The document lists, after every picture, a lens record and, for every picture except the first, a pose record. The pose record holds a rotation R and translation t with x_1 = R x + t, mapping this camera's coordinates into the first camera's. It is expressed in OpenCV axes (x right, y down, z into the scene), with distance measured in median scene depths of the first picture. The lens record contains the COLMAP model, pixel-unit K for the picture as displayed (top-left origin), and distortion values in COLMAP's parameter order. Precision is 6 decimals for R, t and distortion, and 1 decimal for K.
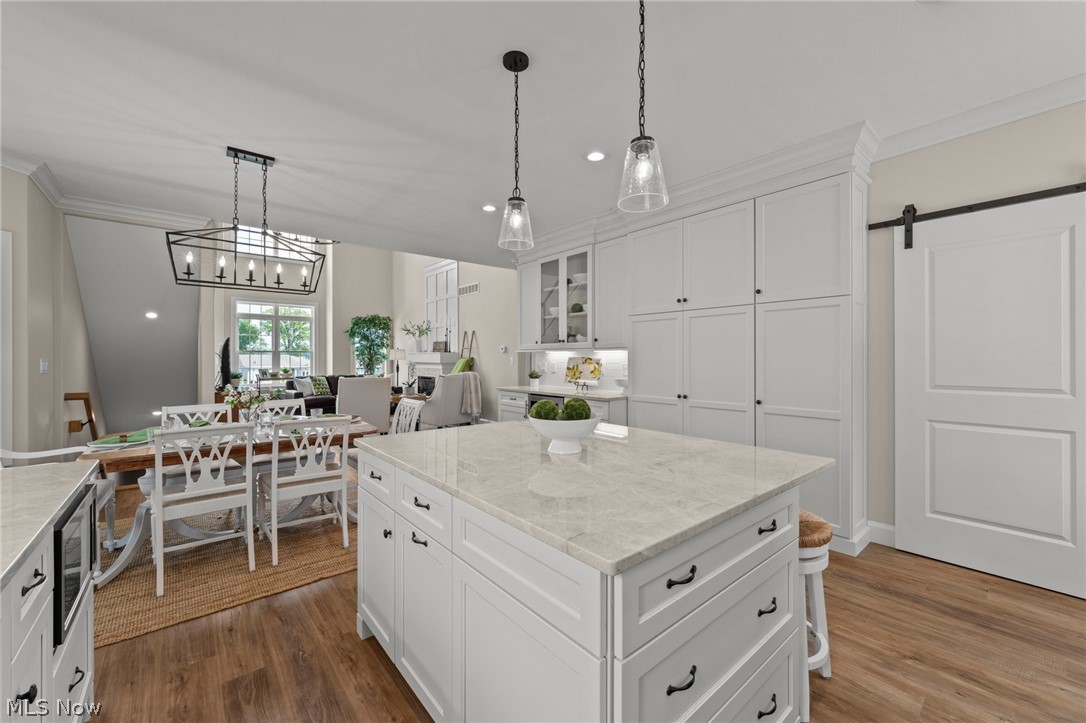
lens RADIAL K [[425.5, 0, 547.4], [0, 425.5, 357.2], [0, 0, 1]] dist [-0.000823, -0.000479]
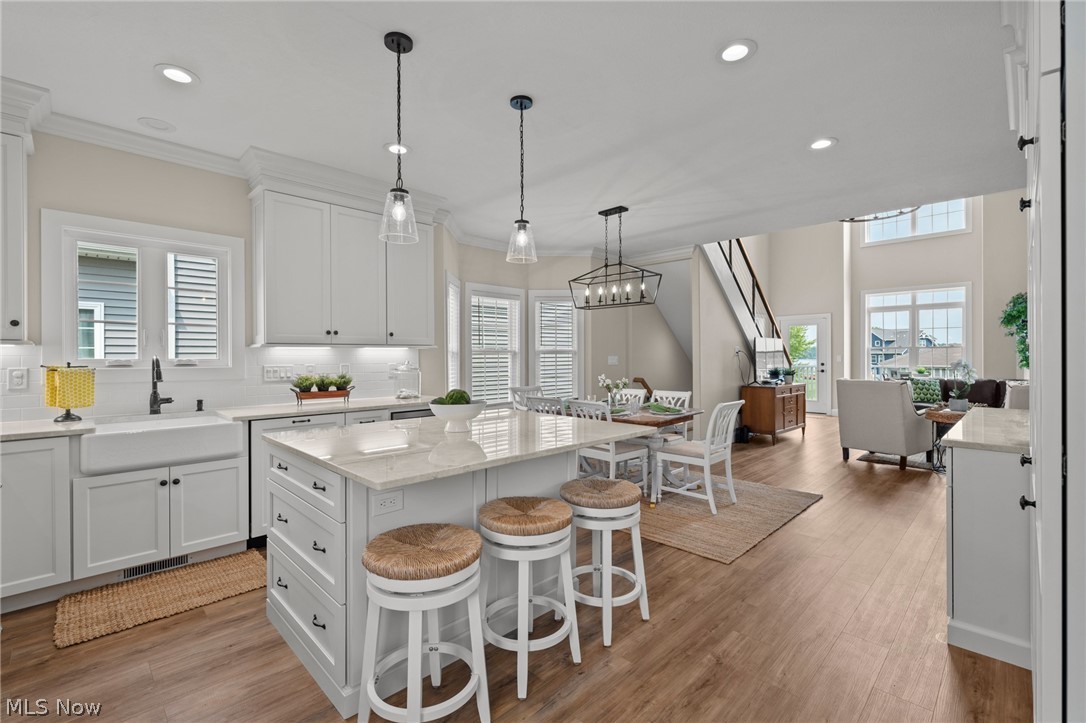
lens RADIAL K [[479.3, 0, 542.9], [0, 479.3, 356.3], [0, 0, 1]] dist [-0.001002, -0.001444]
pose [[0.073879, 0.002449, -0.997264, 0.607812], [0.003170, 0.999991, 0.002690, -0.002235], [0.997262, -0.003360, 0.073871, 0.470426]]
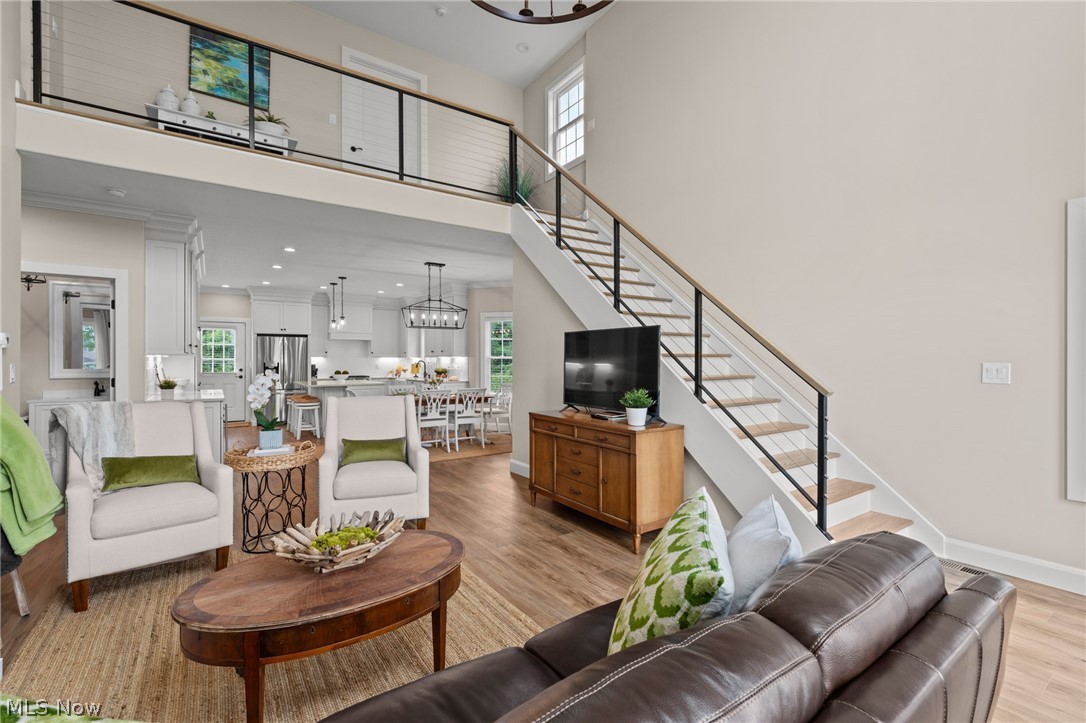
lens RADIAL K [[479.3, 0, 541.9], [0, 479.3, 360.8], [0, 0, 1]] dist [-0.001002, -0.001444]
pose [[-0.994300, 0.002367, 0.106592, -1.052427], [0.002590, 0.999995, 0.001951, -0.003854], [-0.106586, 0.002216, -0.994301, 2.348218]]
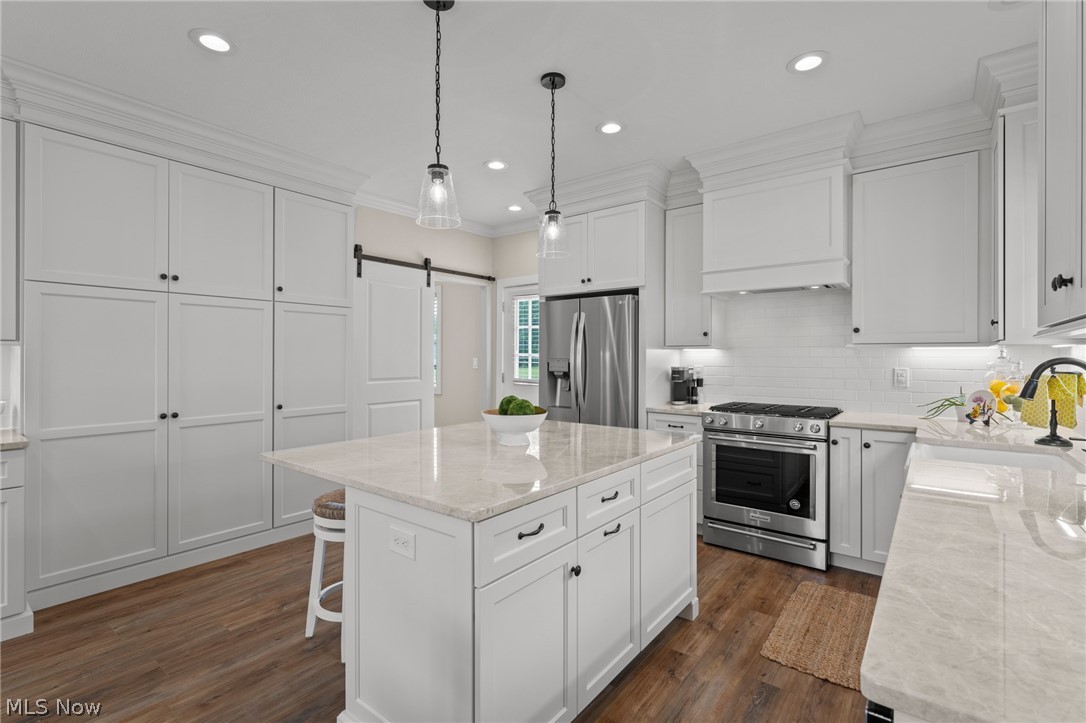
lens RADIAL K [[498.2, 0, 537.7], [0, 498.2, 354.0], [0, 0, 1]] dist [-0.000579, -0.000528]
pose [[-0.185576, 0.006527, 0.982608, -0.514282], [-0.001018, 0.999976, -0.006835, -0.002946], [-0.982629, -0.002269, -0.185565, 0.484732]]
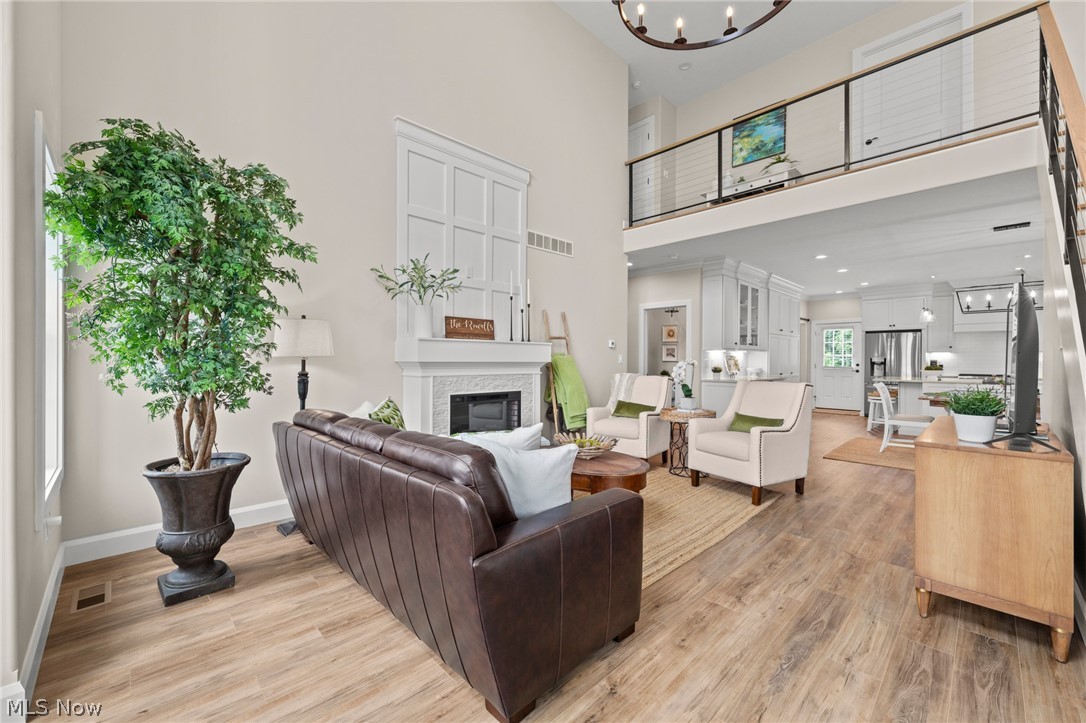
lens RADIAL K [[425.5, 0, 541.4], [0, 425.5, 363.5], [0, 0, 1]] dist [-0.000823, -0.000479]
pose [[-0.053035, -0.010427, 0.998538, -1.564252], [-0.003784, 0.999940, 0.010241, 0.017614], [-0.998585, -0.003235, -0.053071, 2.031191]]
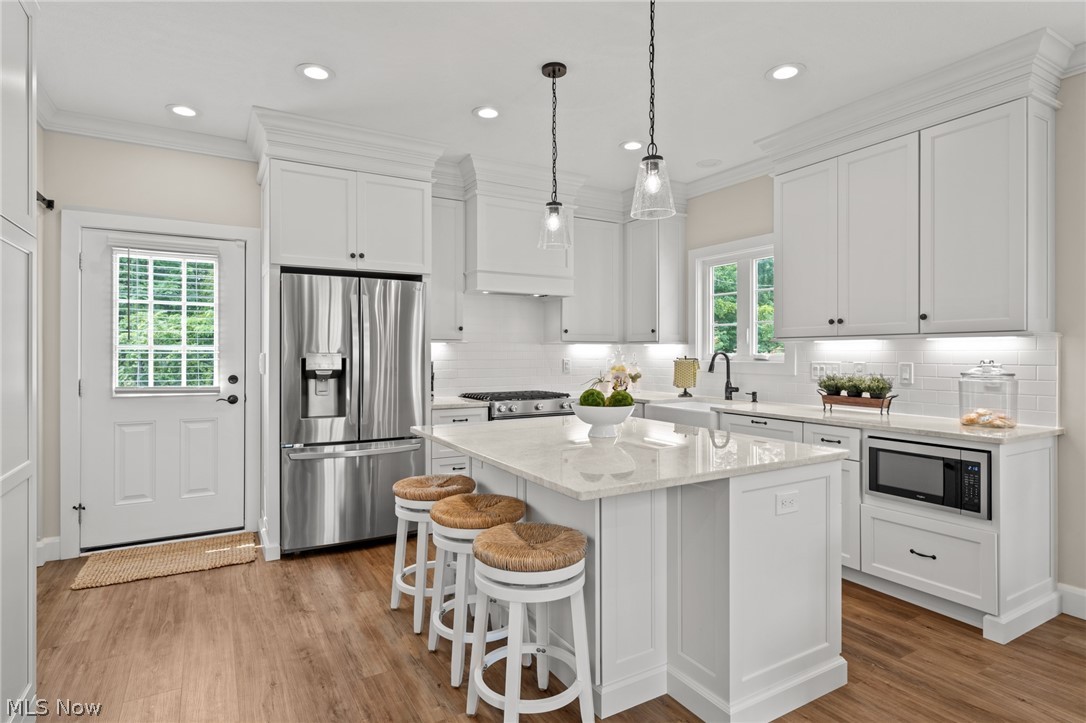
lens RADIAL K [[571.1, 0, 541.7], [0, 571.1, 352.8], [0, 0, 1]] dist [-0.001636, 0.002641]
pose [[-0.982793, 0.001309, 0.184706, -0.032704], [0.001258, 0.999999, -0.000393, 0.000017], [-0.184707, -0.000154, -0.982794, 1.031992]]
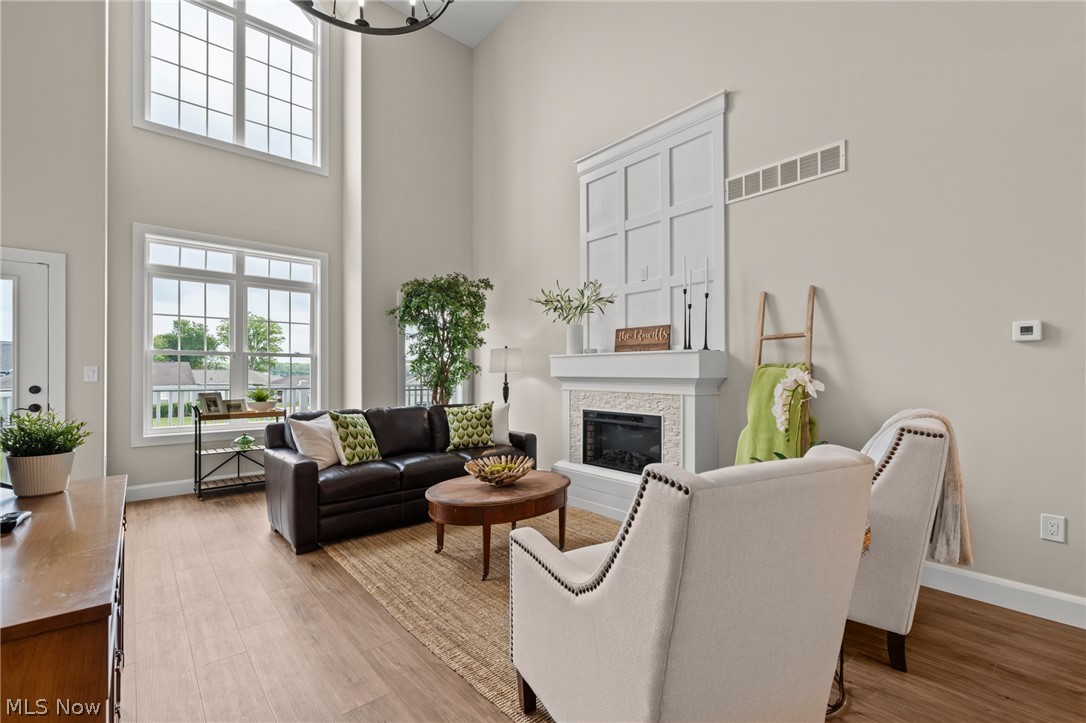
lens RADIAL K [[471.7, 0, 543.5], [0, 471.7, 372.5], [0, 0, 1]] dist [-0.002238, -0.000331]
pose [[0.999953, 0.001922, 0.009542, -0.755650], [-0.001890, 0.999992, -0.003409, 0.018611], [-0.009548, 0.003391, 0.999949, 1.174877]]
